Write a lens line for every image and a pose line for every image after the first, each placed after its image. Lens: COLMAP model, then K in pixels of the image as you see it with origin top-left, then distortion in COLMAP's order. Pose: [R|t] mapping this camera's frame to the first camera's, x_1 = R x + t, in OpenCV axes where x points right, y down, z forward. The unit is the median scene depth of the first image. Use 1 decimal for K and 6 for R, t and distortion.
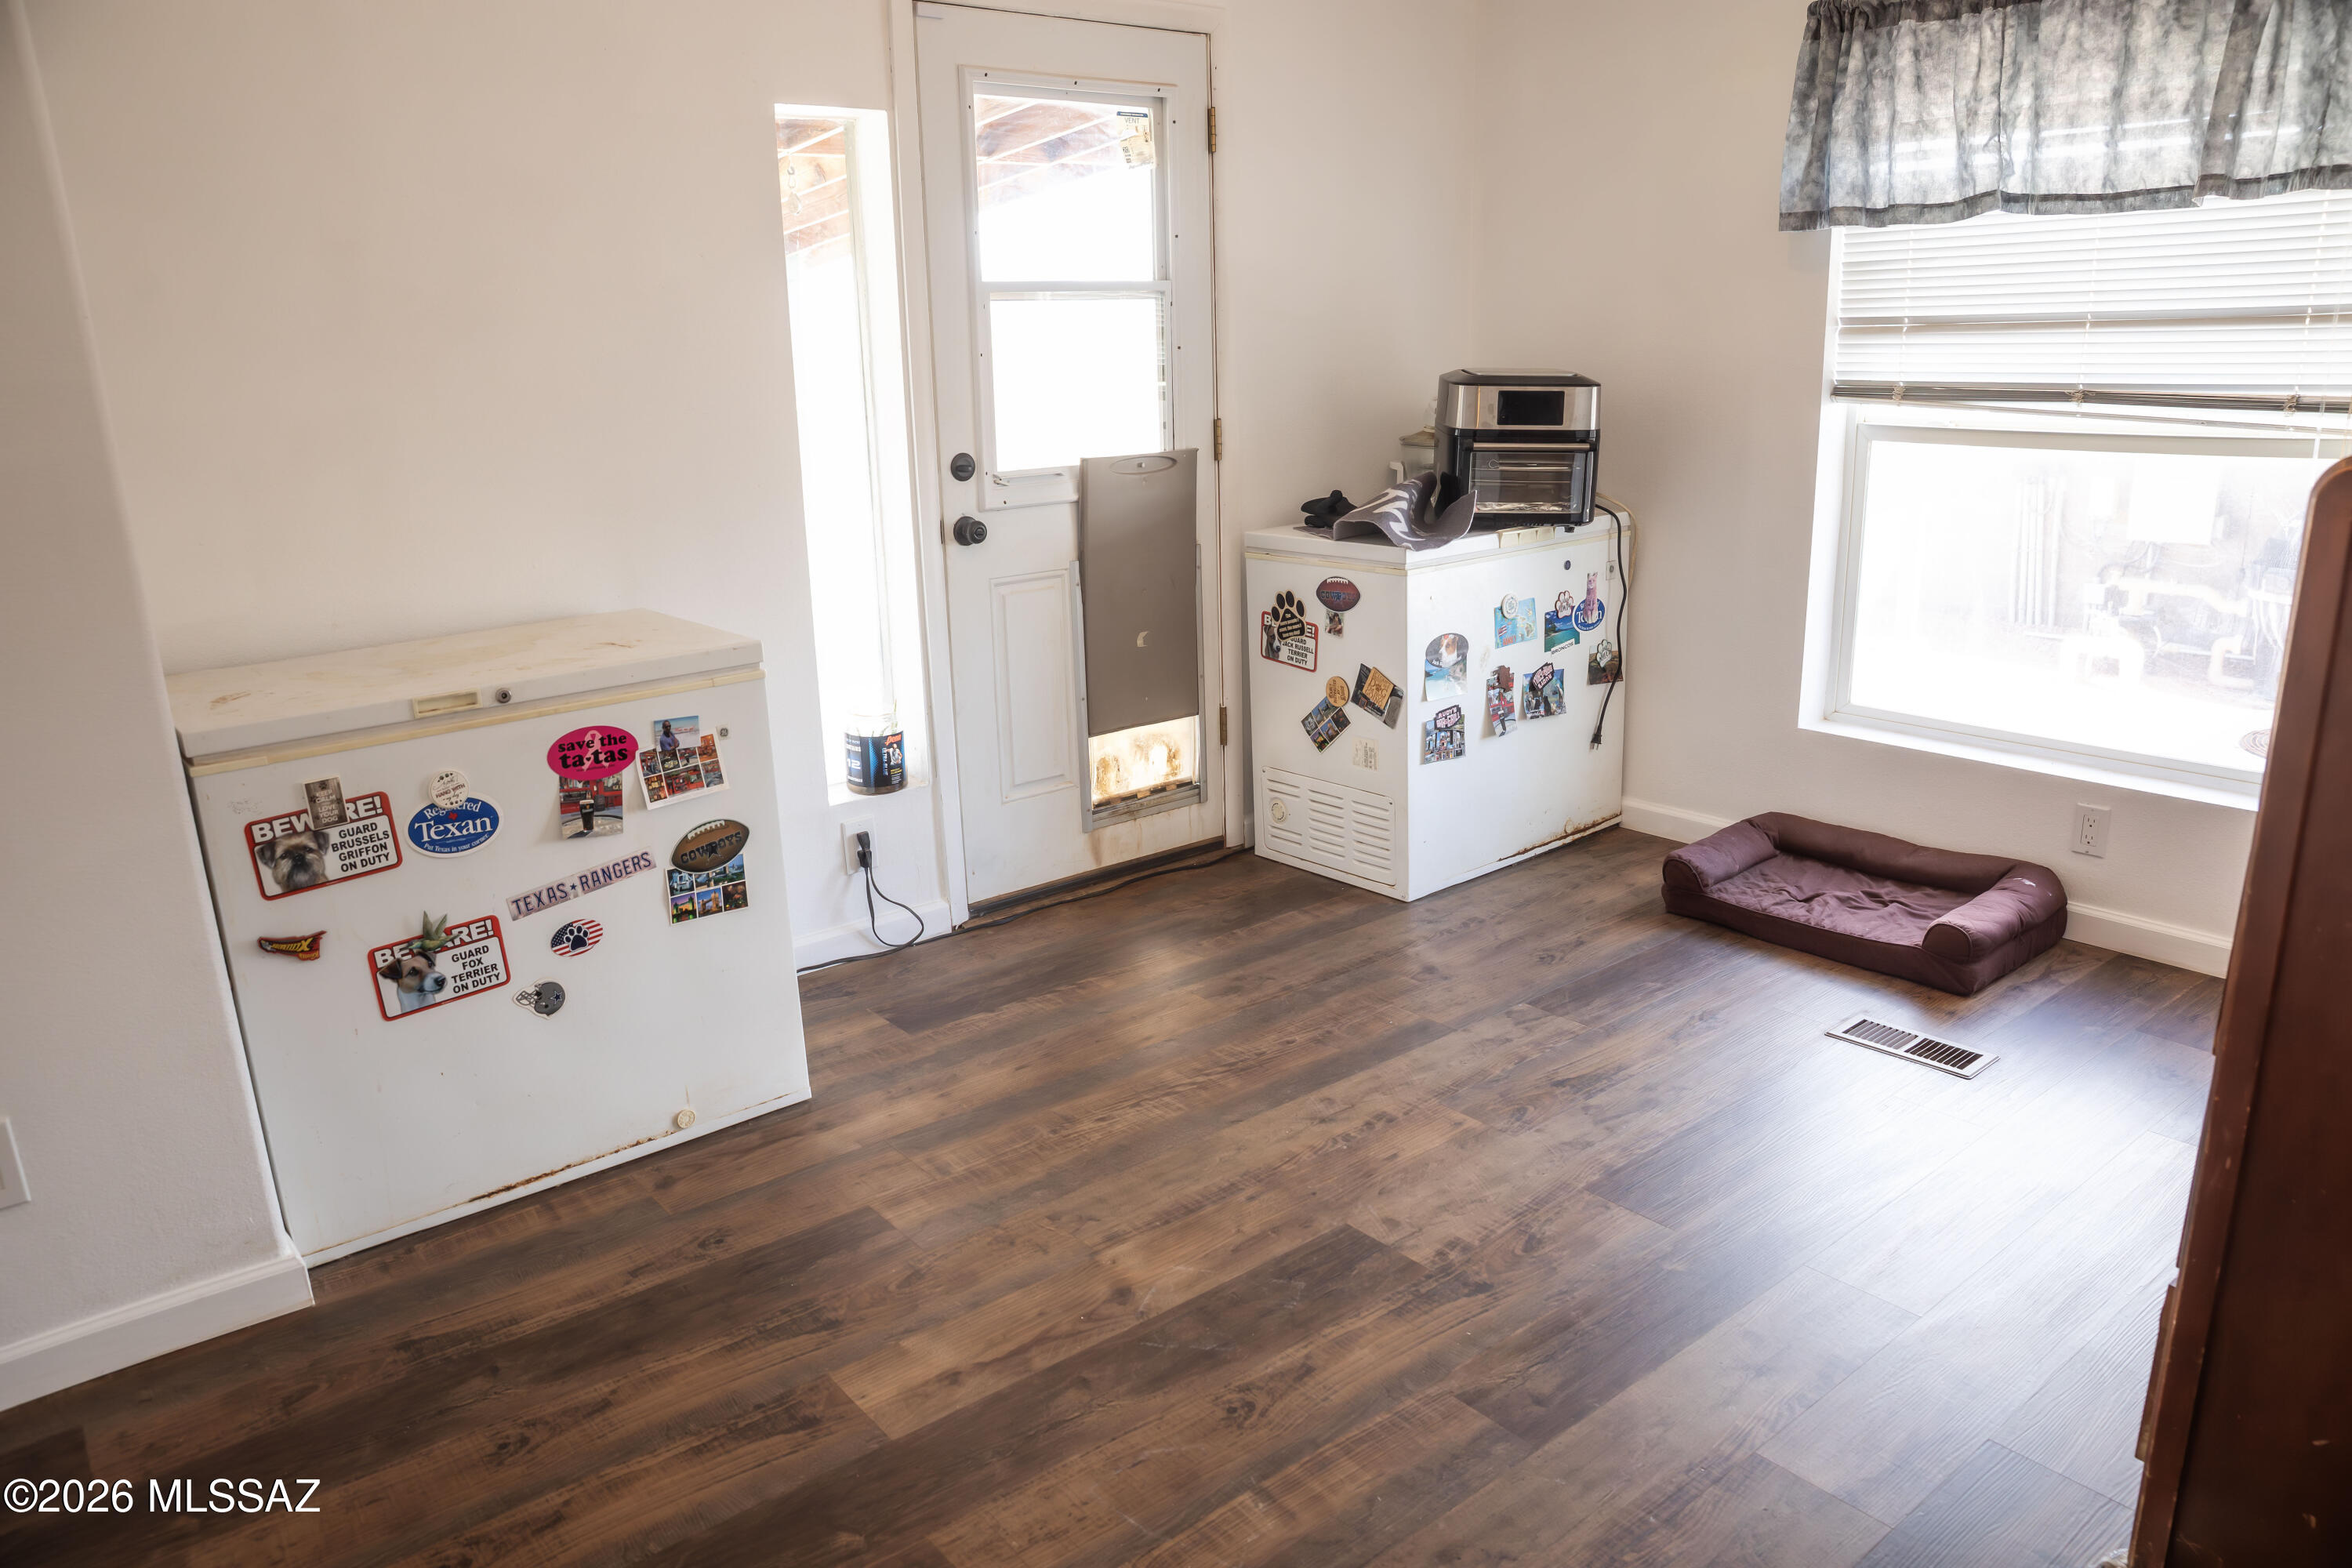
lens RADIAL K [[1602.2, 0, 1176.0], [0, 1602.2, 784.0], [0, 0, 1]] dist [-0.087720, 0.062198]
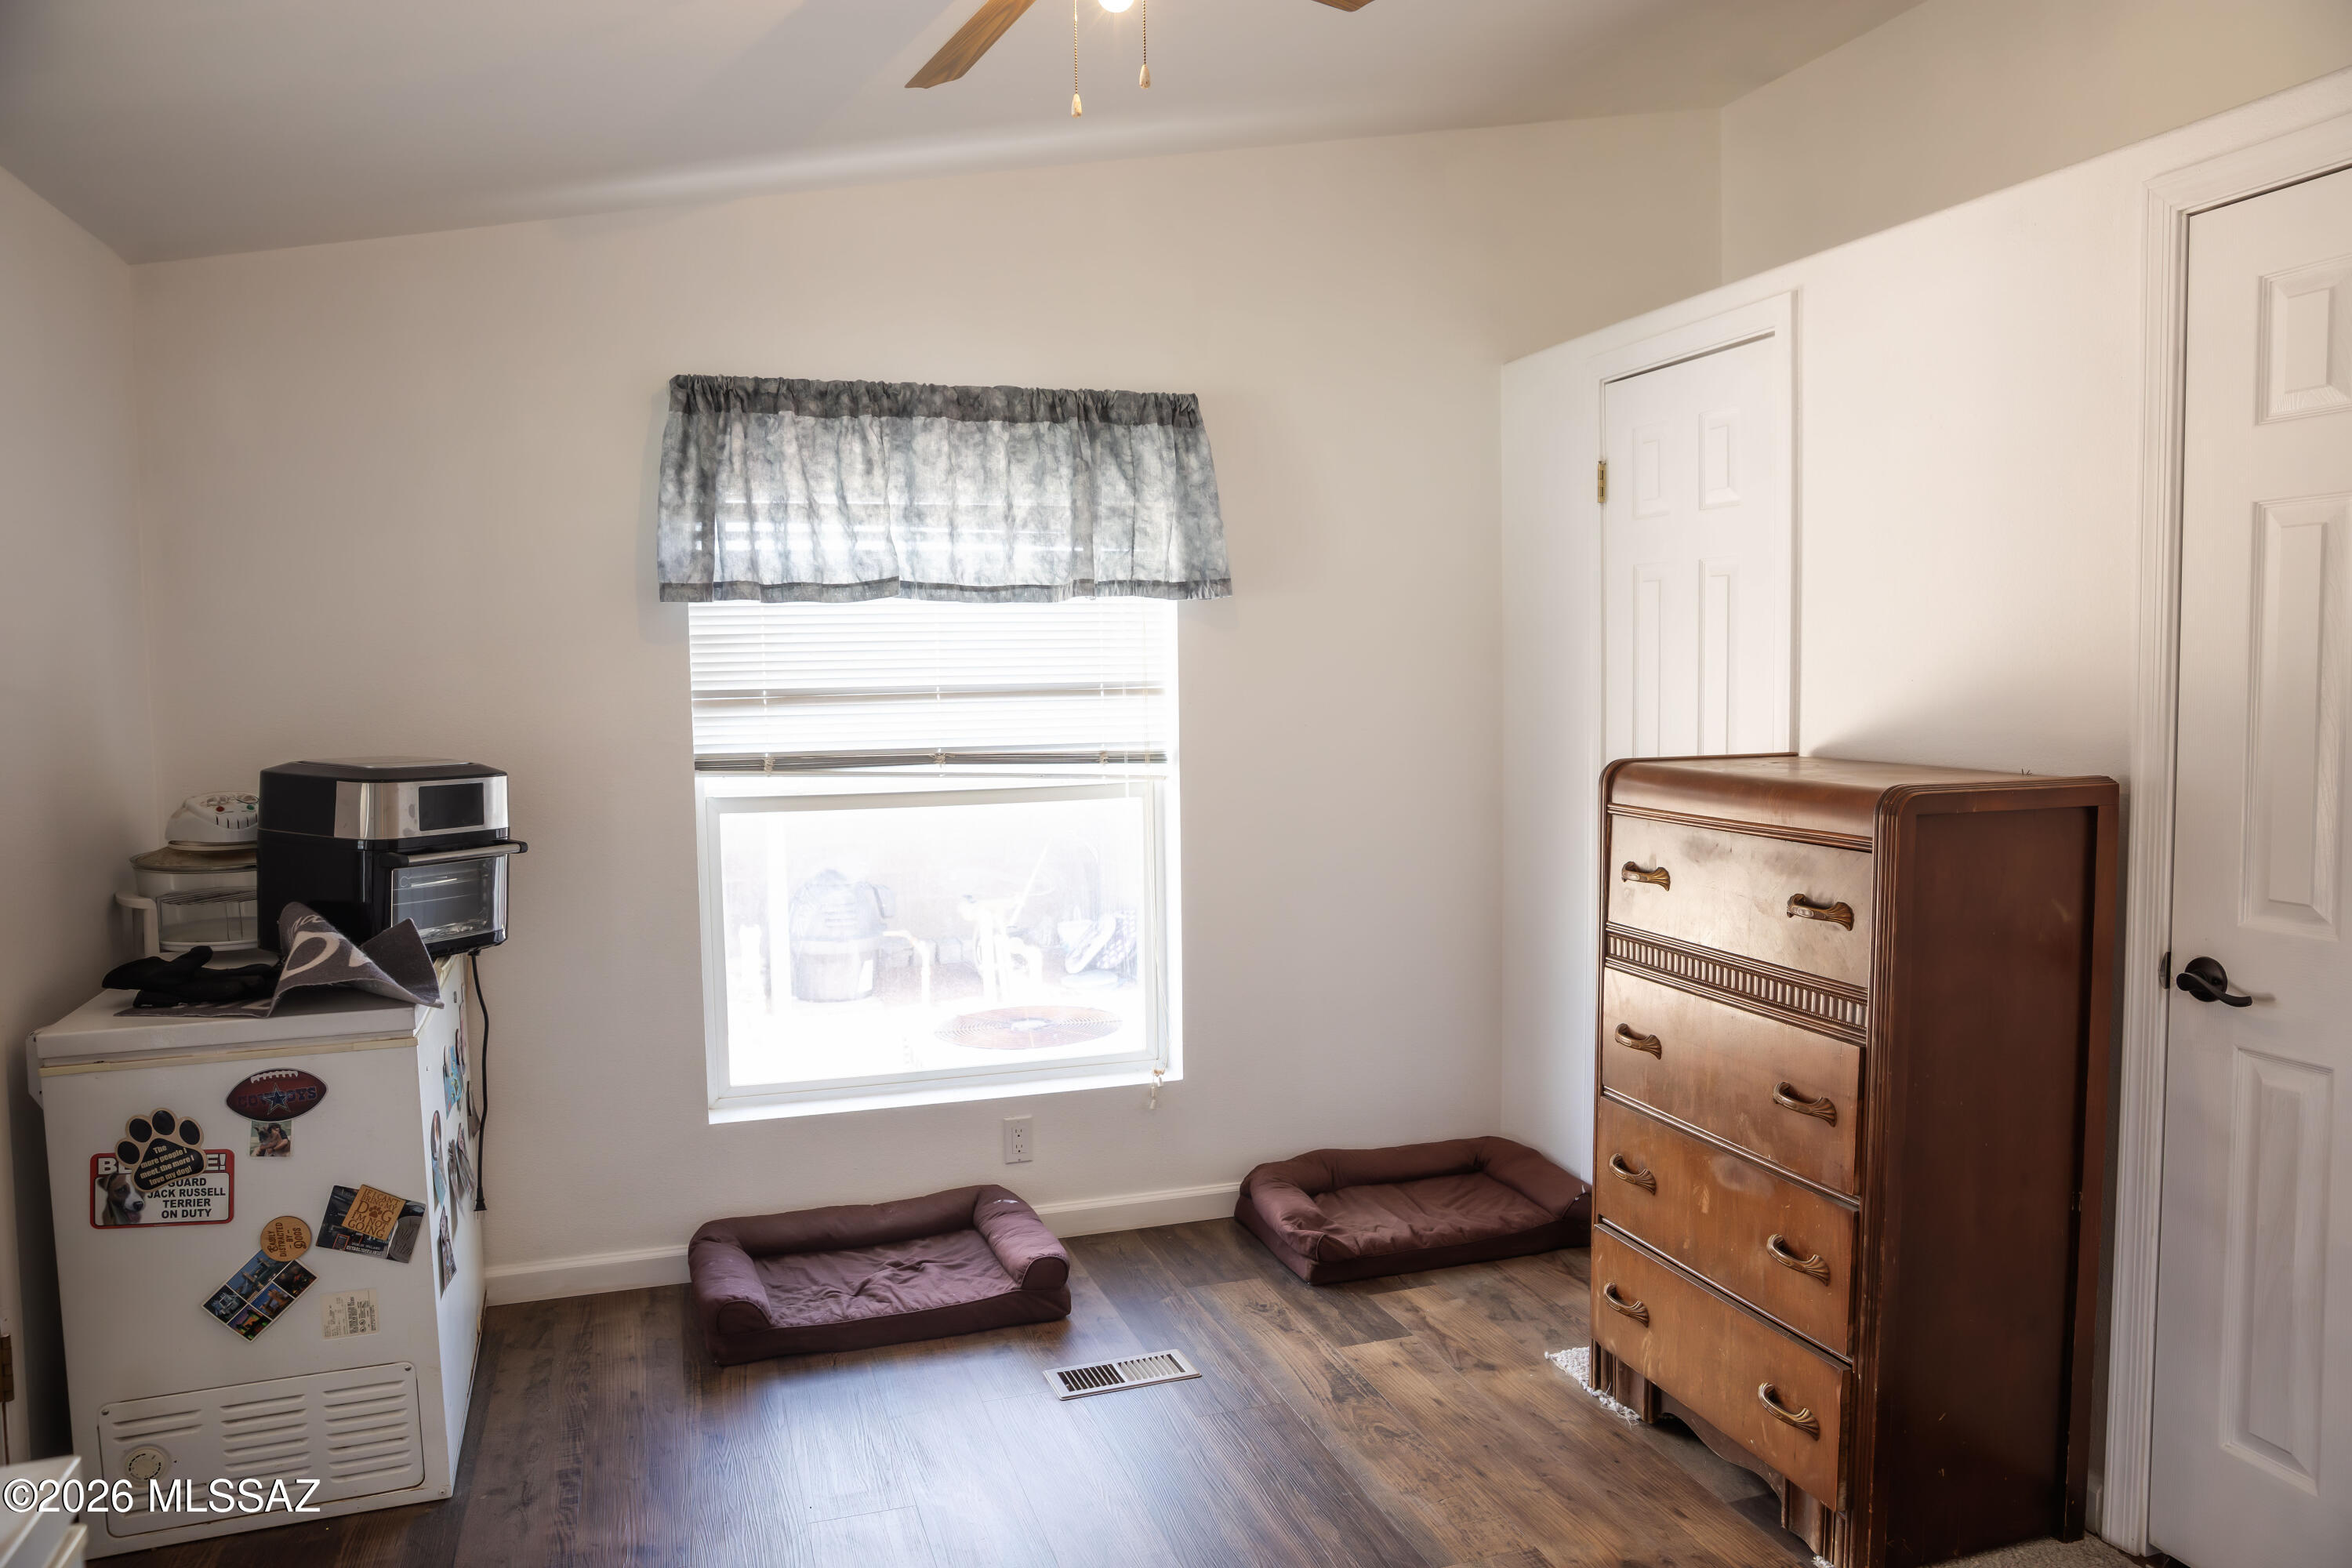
lens RADIAL K [[1605.7, 0, 1176.0], [0, 1605.7, 784.0], [0, 0, 1]] dist [-0.135452, 0.099931]
pose [[0.343468, -0.048614, 0.937905, -0.387767], [0.253775, 0.966314, -0.042848, -0.126467], [-0.904228, 0.252734, 0.344235, 0.418334]]
